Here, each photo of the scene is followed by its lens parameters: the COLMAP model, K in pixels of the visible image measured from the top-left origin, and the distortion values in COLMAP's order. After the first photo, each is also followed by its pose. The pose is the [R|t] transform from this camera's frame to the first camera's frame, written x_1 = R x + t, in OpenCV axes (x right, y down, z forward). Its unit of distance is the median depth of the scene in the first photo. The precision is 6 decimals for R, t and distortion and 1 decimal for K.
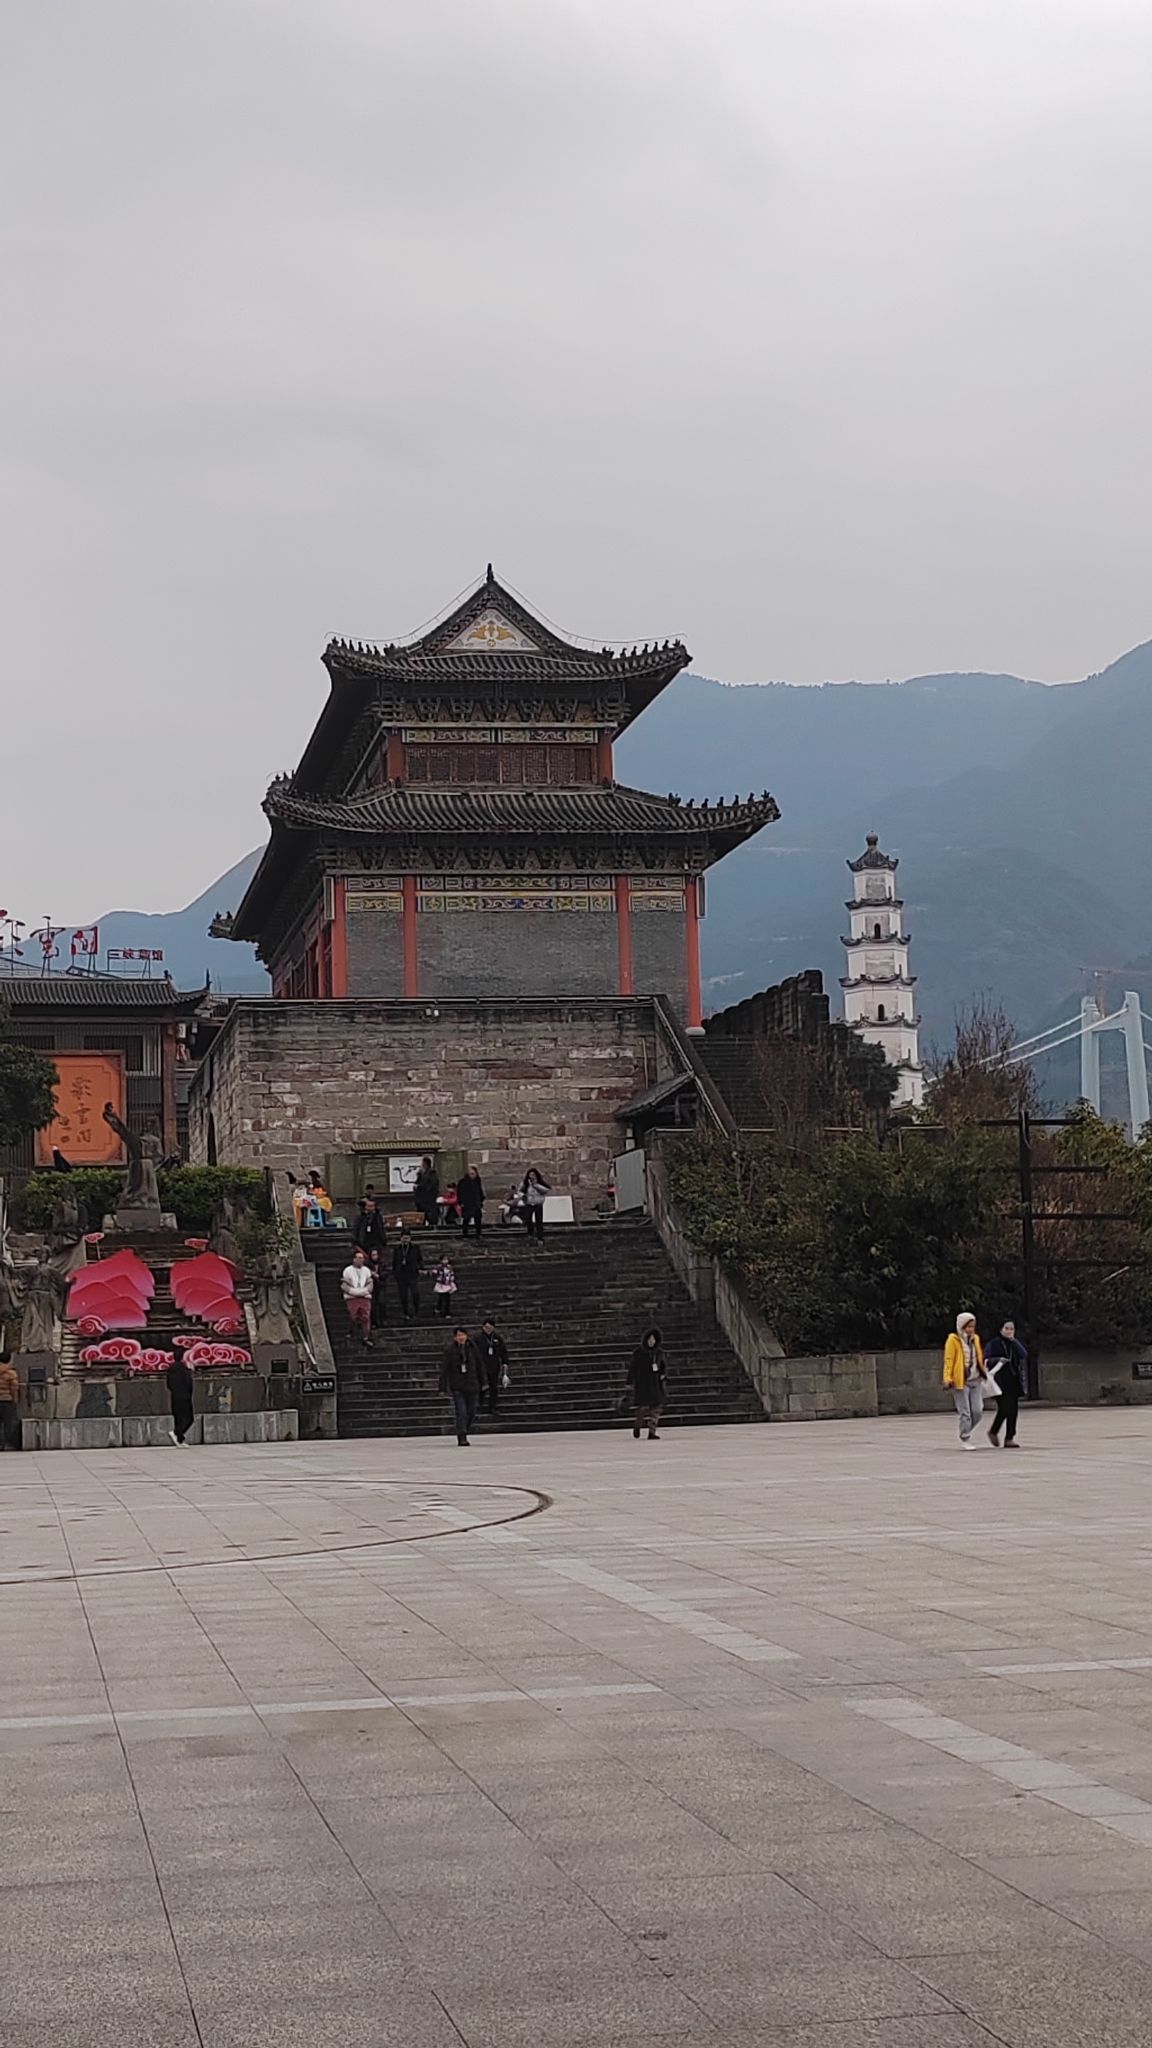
lens RADIAL K [[3042.5, 0, 578.2], [0, 3042.5, 1024.3], [0, 0, 1]] dist [0.021027, 0.000000]
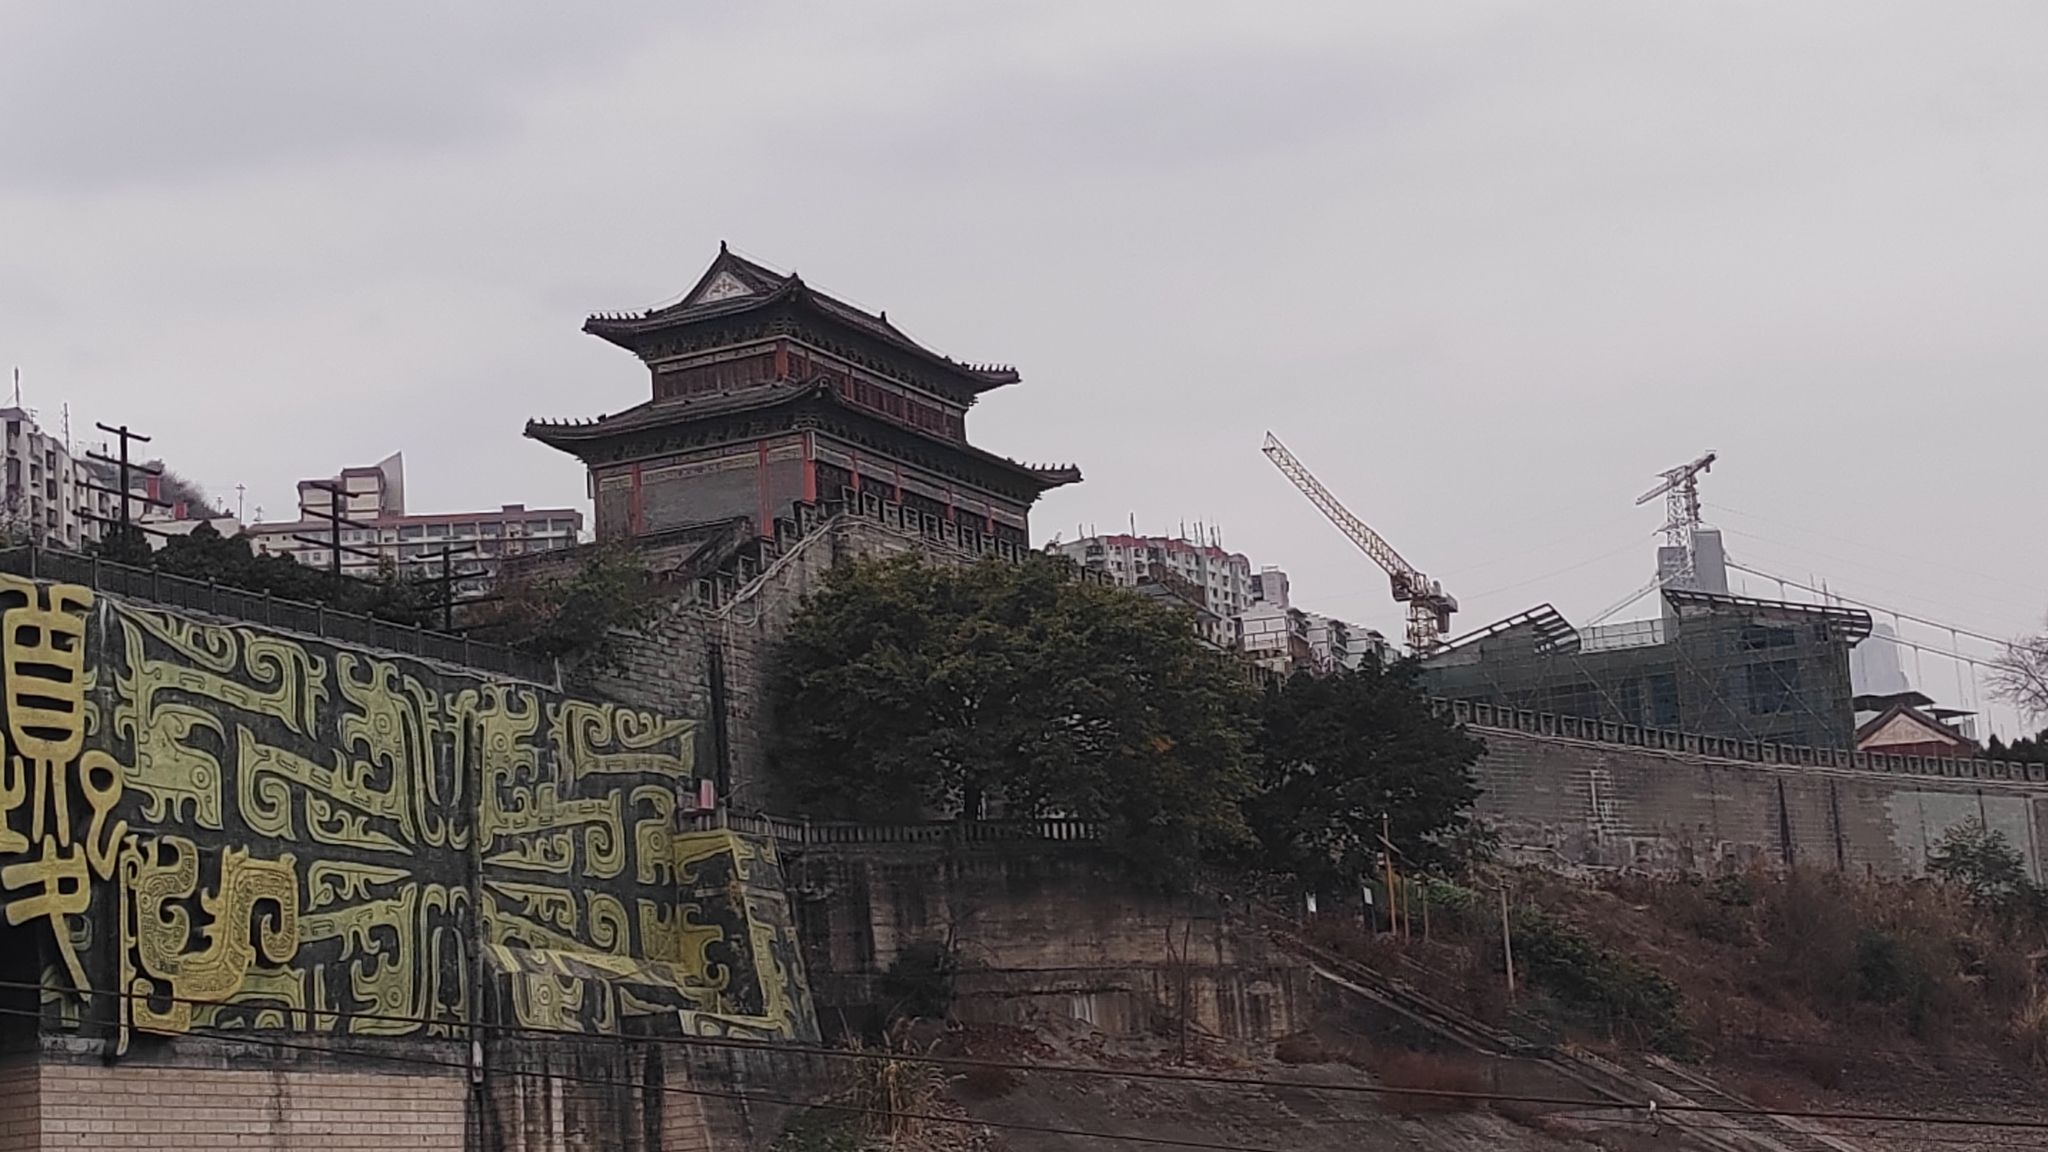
lens RADIAL K [[3824.5, 0, 1029.5], [0, 3824.5, 574.8], [0, 0, 1]] dist [0.091190, 0.000000]
pose [[0.806916, -0.134373, -0.575178, 1.132649], [0.104555, 0.990896, -0.084812, 0.179072], [0.581338, 0.008298, 0.813620, -0.402724]]
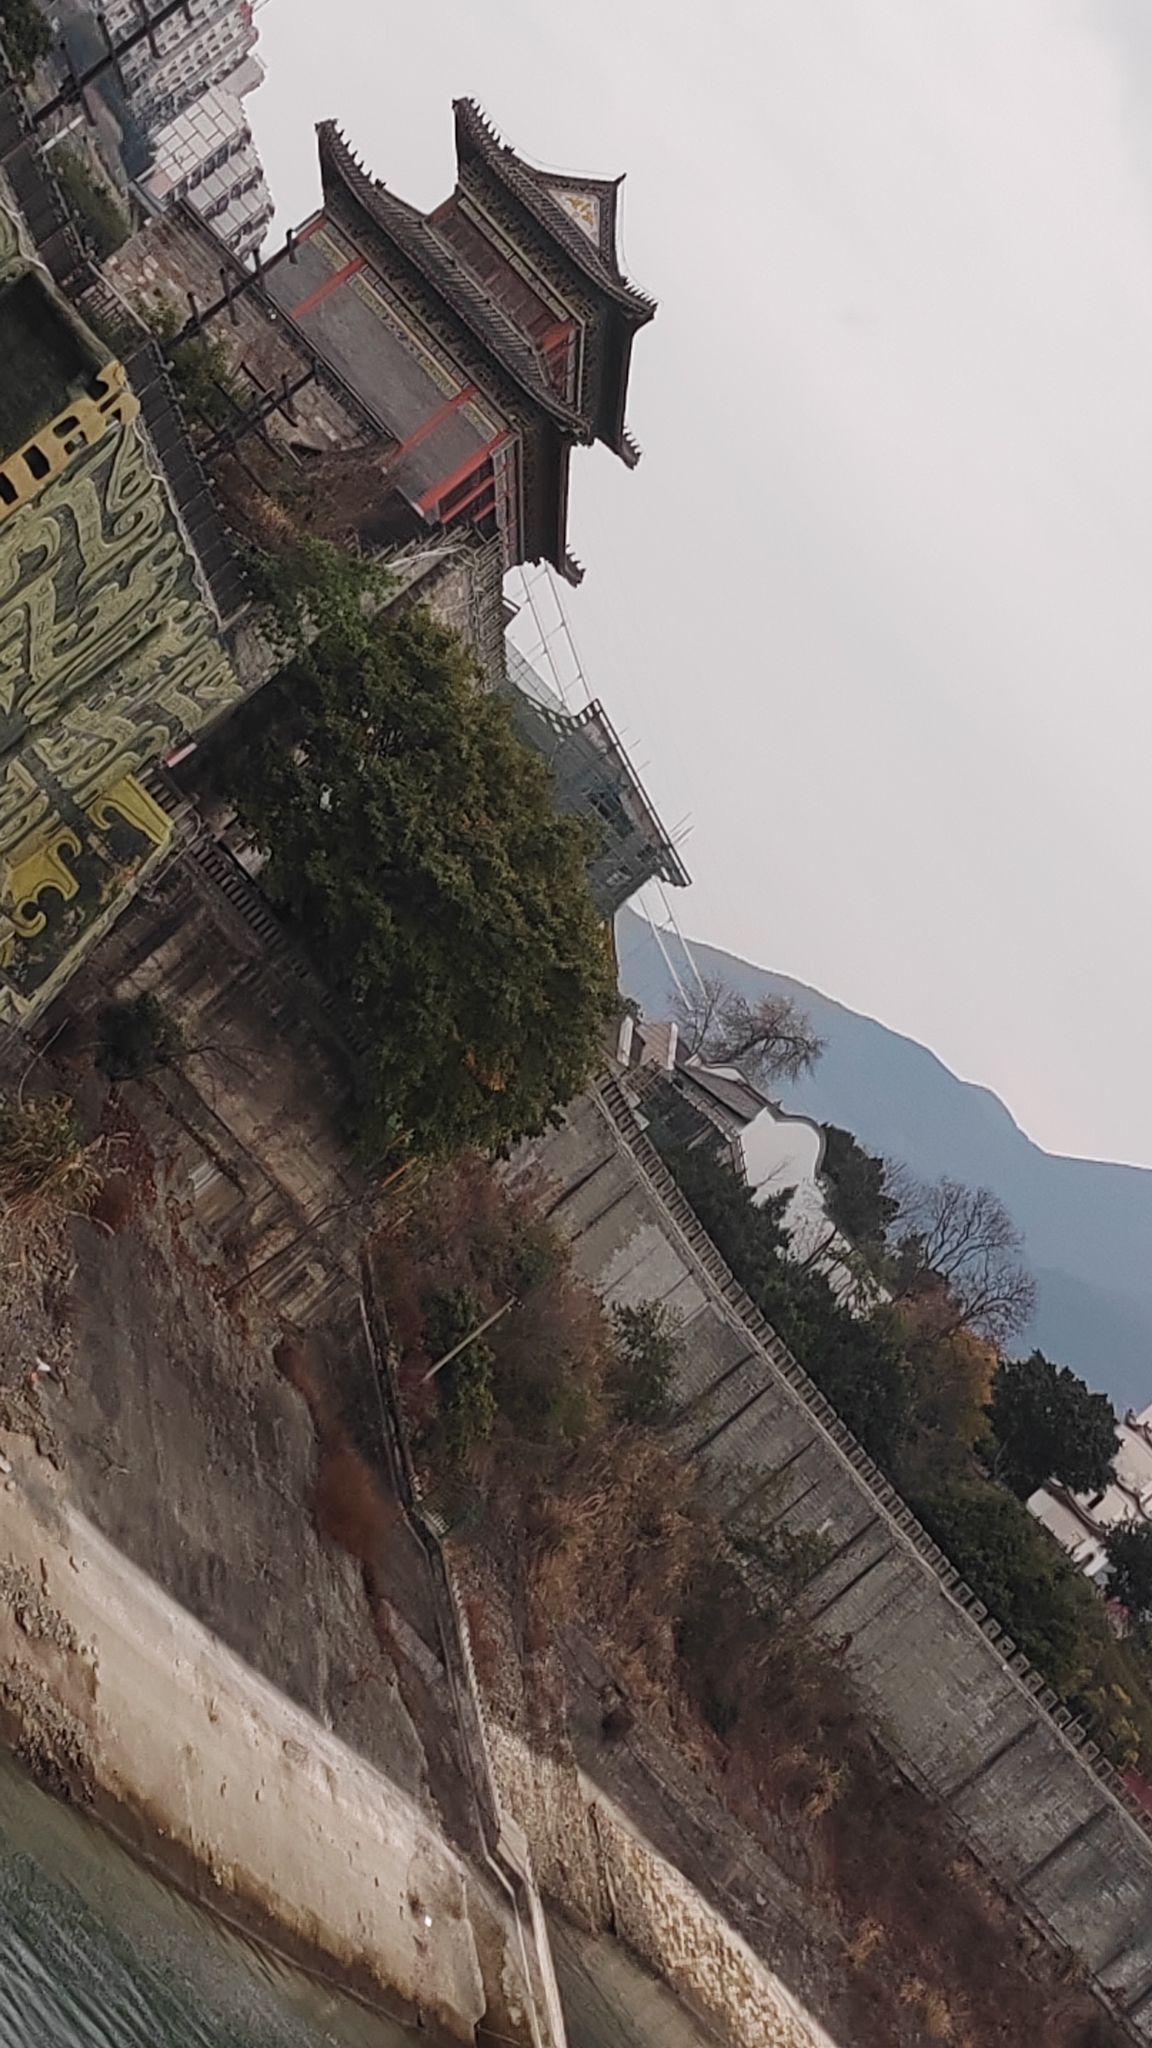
lens RADIAL K [[3824.5, 0, 577.7], [0, 3824.5, 1017.9], [0, 0, 1]] dist [0.091190, 0.000000]
pose [[0.621053, 0.741562, -0.253730, 0.614943], [-0.760799, 0.648187, 0.032217, 0.035352], [0.188355, 0.173029, 0.966738, -0.452604]]
